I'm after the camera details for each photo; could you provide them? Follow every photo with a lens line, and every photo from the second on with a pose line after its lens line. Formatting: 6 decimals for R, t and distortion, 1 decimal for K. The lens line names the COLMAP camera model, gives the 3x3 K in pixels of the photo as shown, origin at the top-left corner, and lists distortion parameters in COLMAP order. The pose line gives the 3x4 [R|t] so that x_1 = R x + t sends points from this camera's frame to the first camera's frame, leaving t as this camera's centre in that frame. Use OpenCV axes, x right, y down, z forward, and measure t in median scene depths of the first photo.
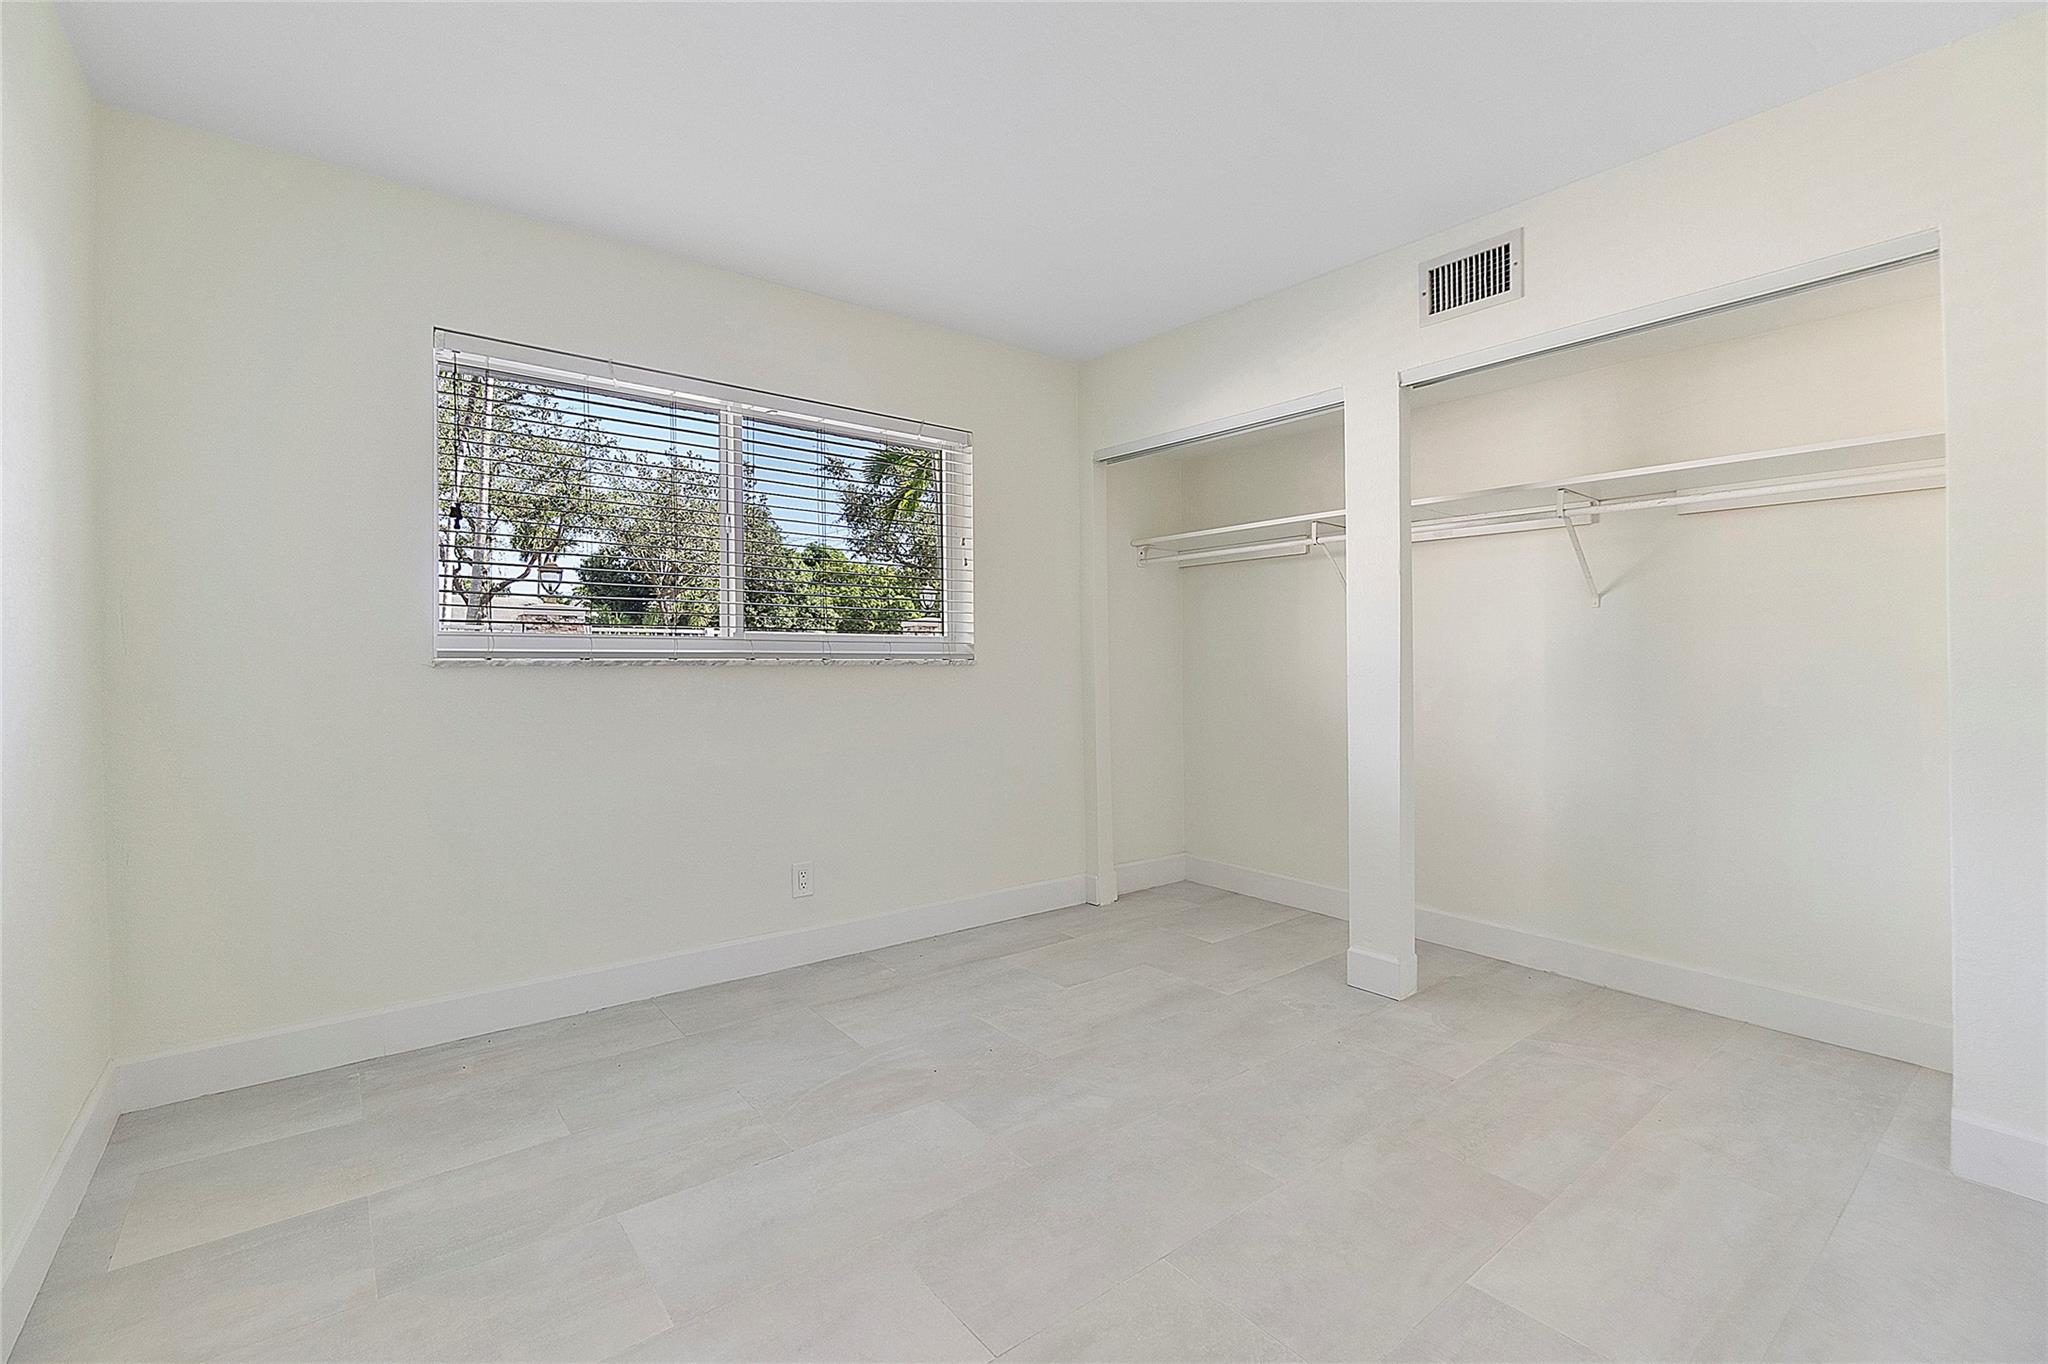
lens RADIAL K [[883.9, 0, 1020.3], [0, 883.9, 676.4], [0, 0, 1]] dist [-0.008809, 0.000507]
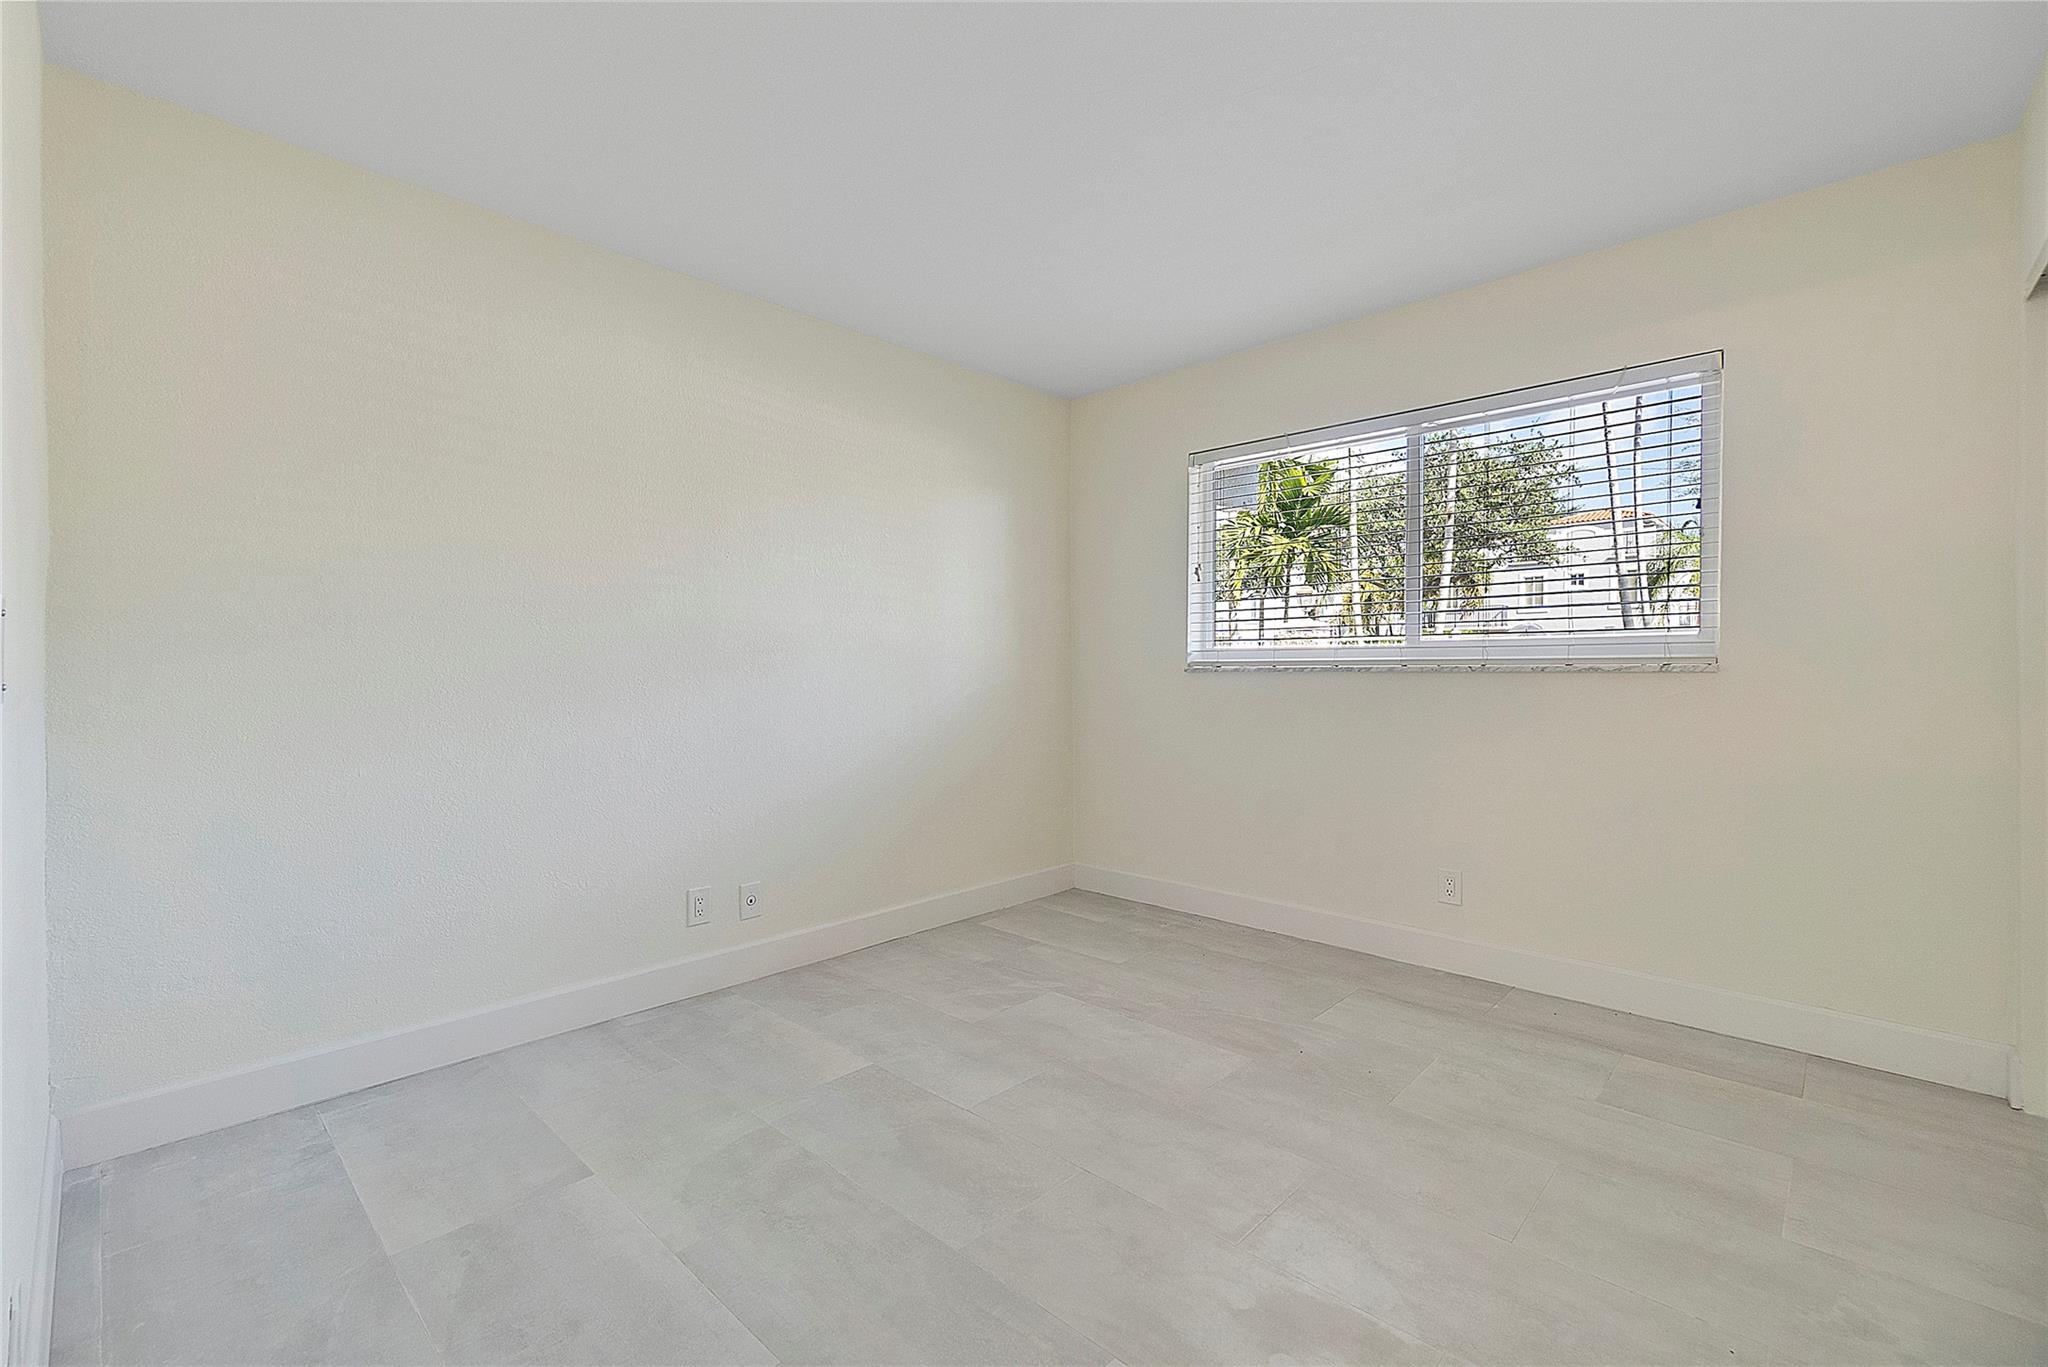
lens RADIAL K [[883.9, 0, 1020.3], [0, 883.9, 677.9], [0, 0, 1]] dist [-0.008809, 0.000507]
pose [[0.135554, 0.006309, -0.990750, 0.722455], [-0.016435, 0.999856, 0.004118, -0.000864], [0.990634, 0.015725, 0.135638, 0.411409]]
